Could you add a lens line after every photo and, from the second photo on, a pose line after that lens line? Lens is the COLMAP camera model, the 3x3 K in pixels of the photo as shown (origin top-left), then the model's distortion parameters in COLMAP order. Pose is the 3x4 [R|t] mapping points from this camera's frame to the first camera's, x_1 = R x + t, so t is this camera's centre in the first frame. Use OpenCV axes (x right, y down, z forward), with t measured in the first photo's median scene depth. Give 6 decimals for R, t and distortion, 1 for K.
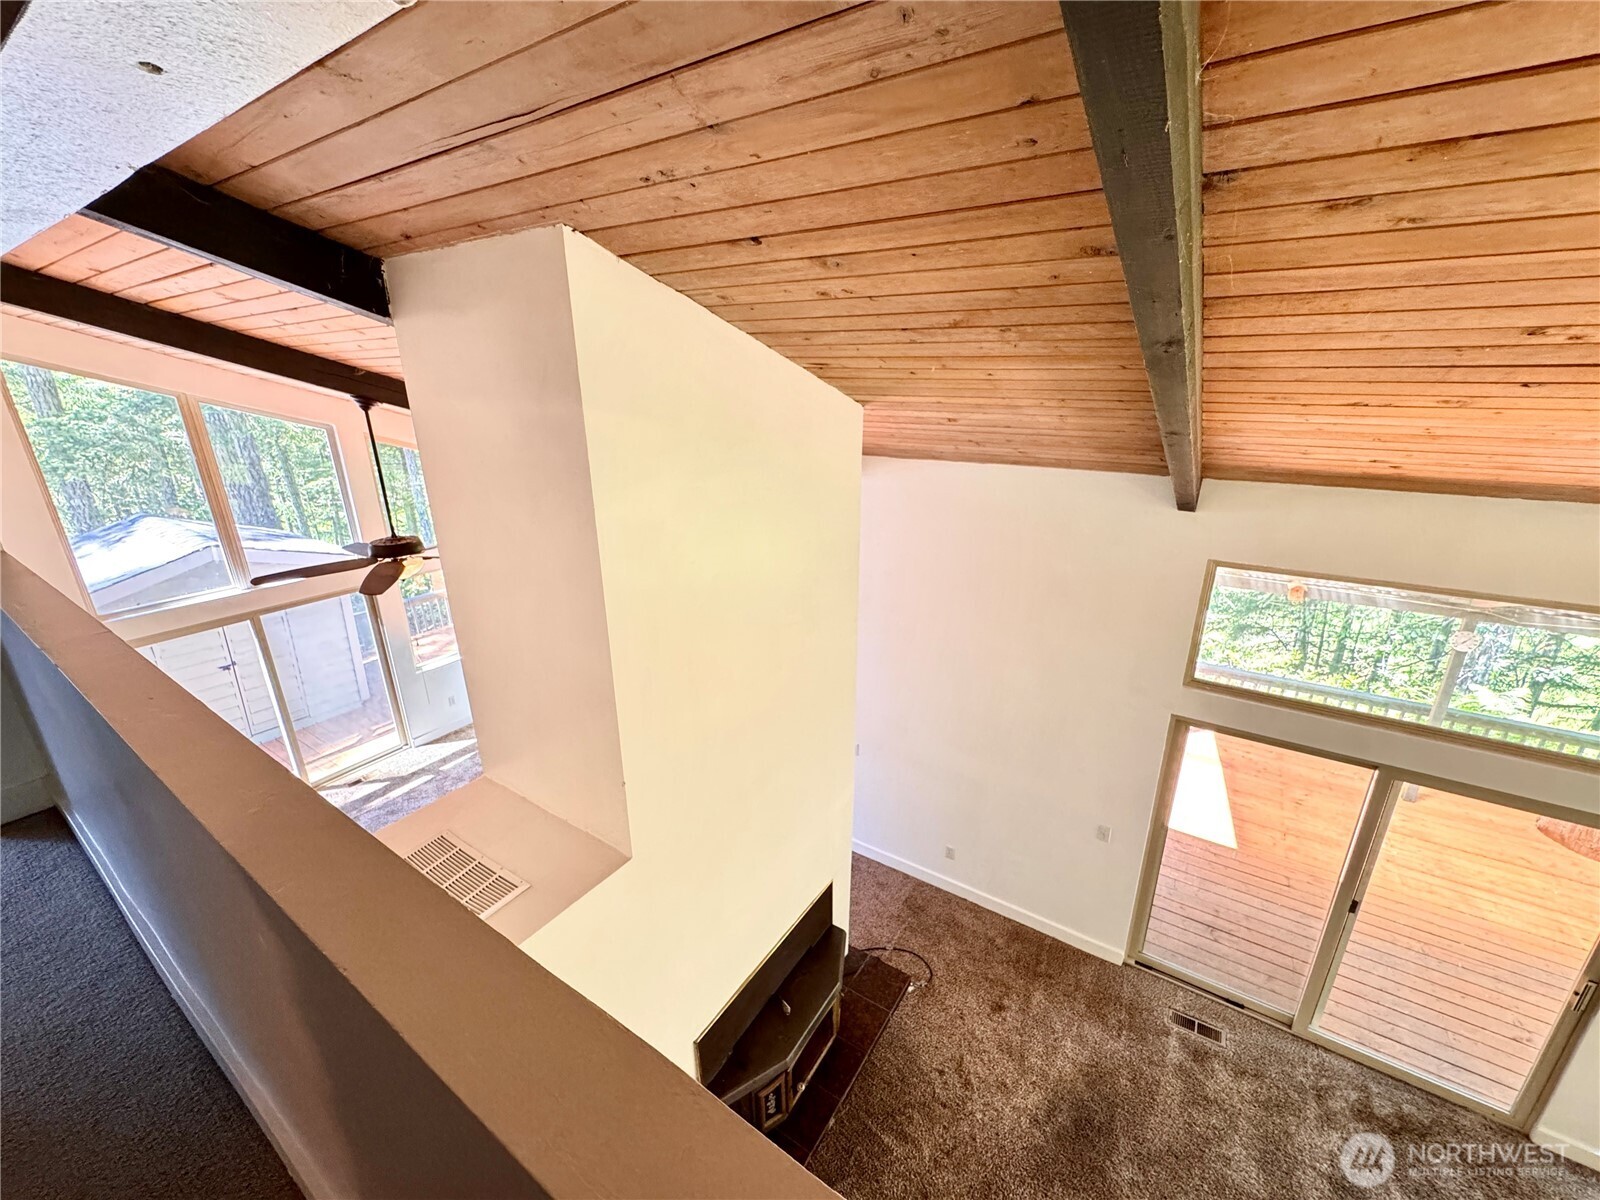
lens RADIAL K [[644.8, 0, 800.0], [0, 644.8, 600.0], [0, 0, 1]] dist [-0.002643, -0.000009]
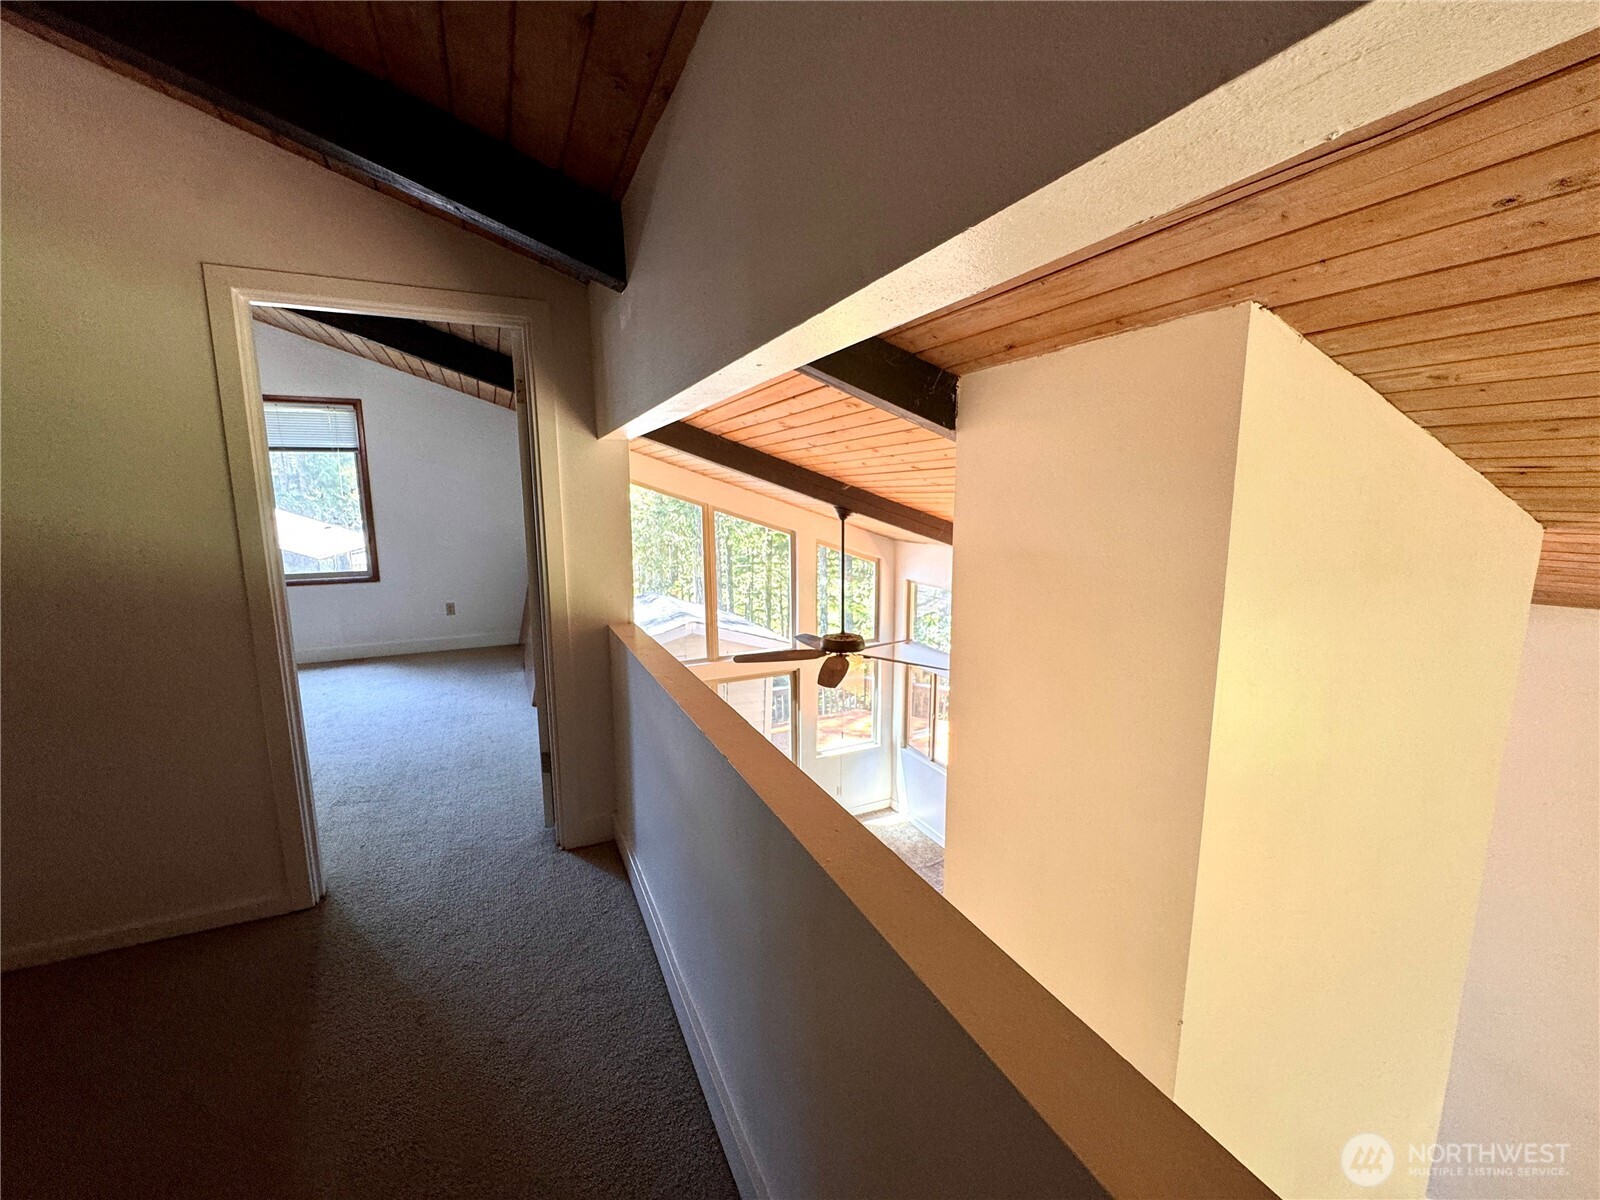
lens RADIAL K [[644.8, 0, 800.0], [0, 644.8, 600.0], [0, 0, 1]] dist [-0.002643, -0.000009]
pose [[0.856031, 0.082281, -0.510334, -0.306695], [-0.167400, 0.978175, -0.123085, -0.017986], [0.489069, 0.190795, 0.851122, 0.081068]]
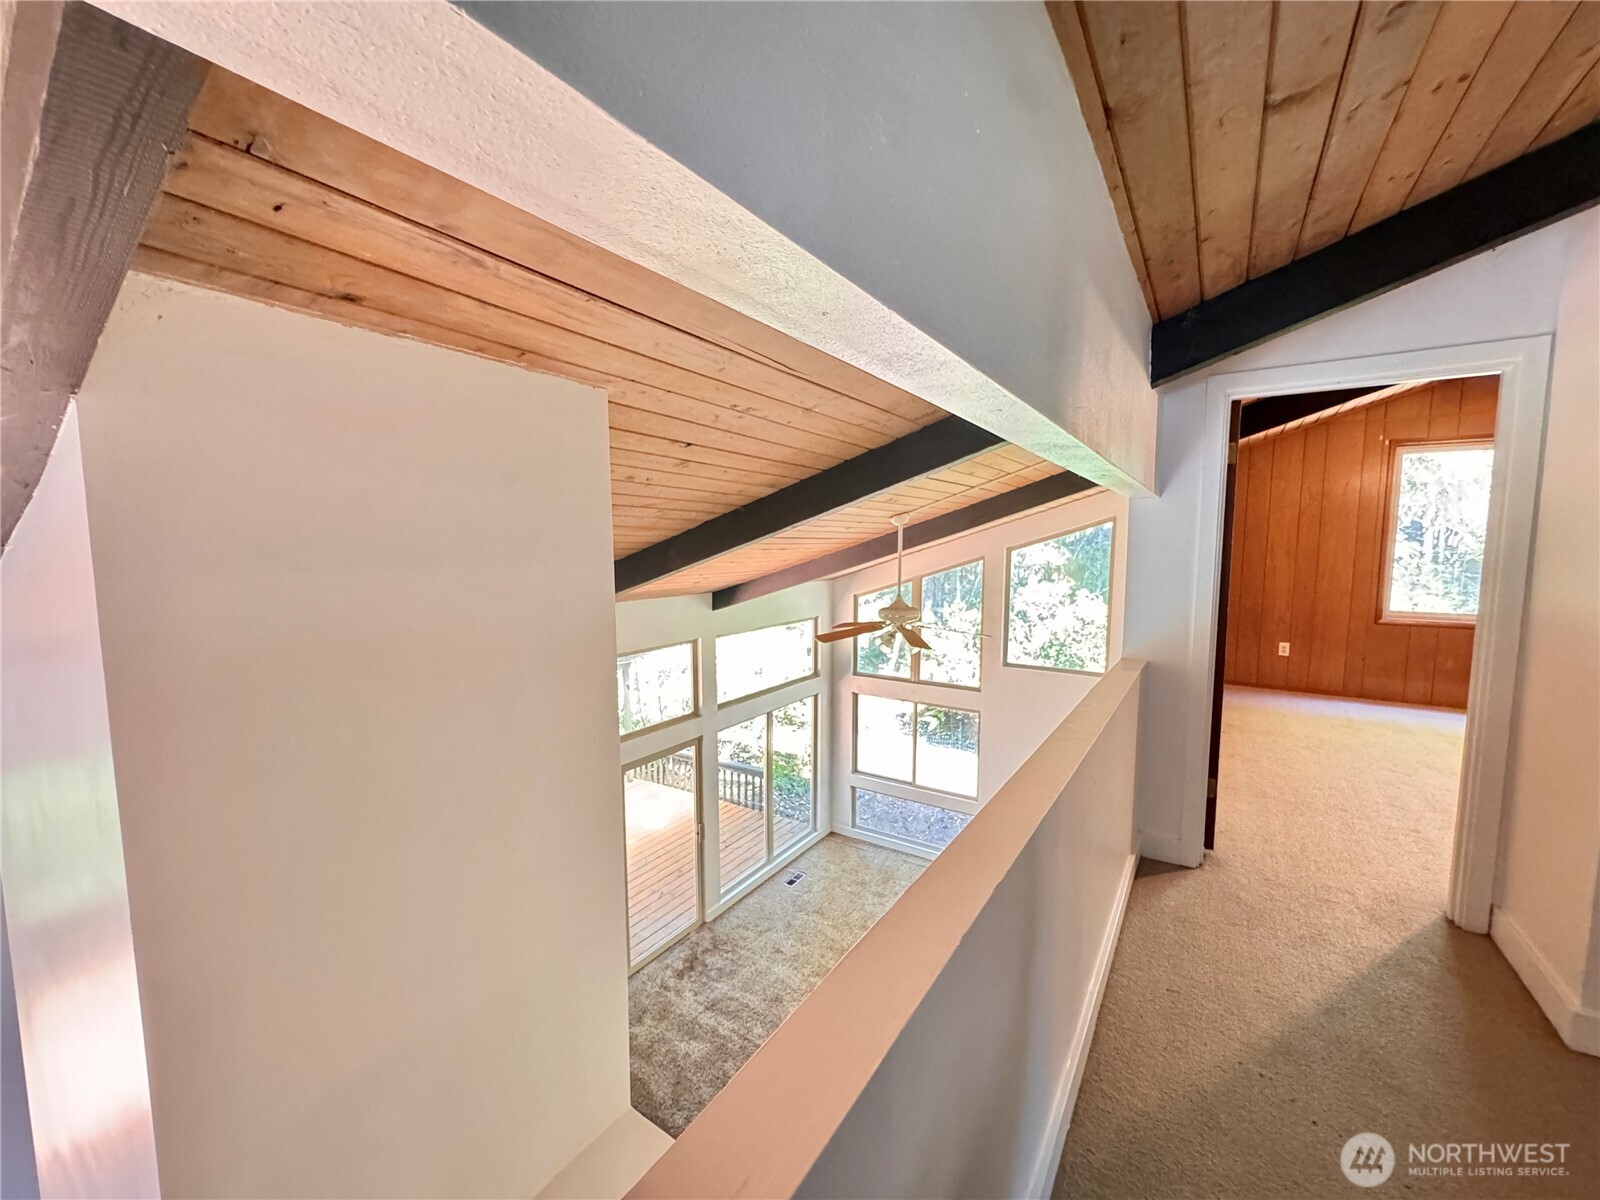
lens RADIAL K [[644.8, 0, 800.0], [0, 644.8, 600.0], [0, 0, 1]] dist [-0.002643, -0.000009]
pose [[-0.009265, -0.086509, 0.996208, -1.028609], [0.321159, 0.943213, 0.084894, -0.200430], [-0.946980, 0.320727, 0.019044, 0.596867]]
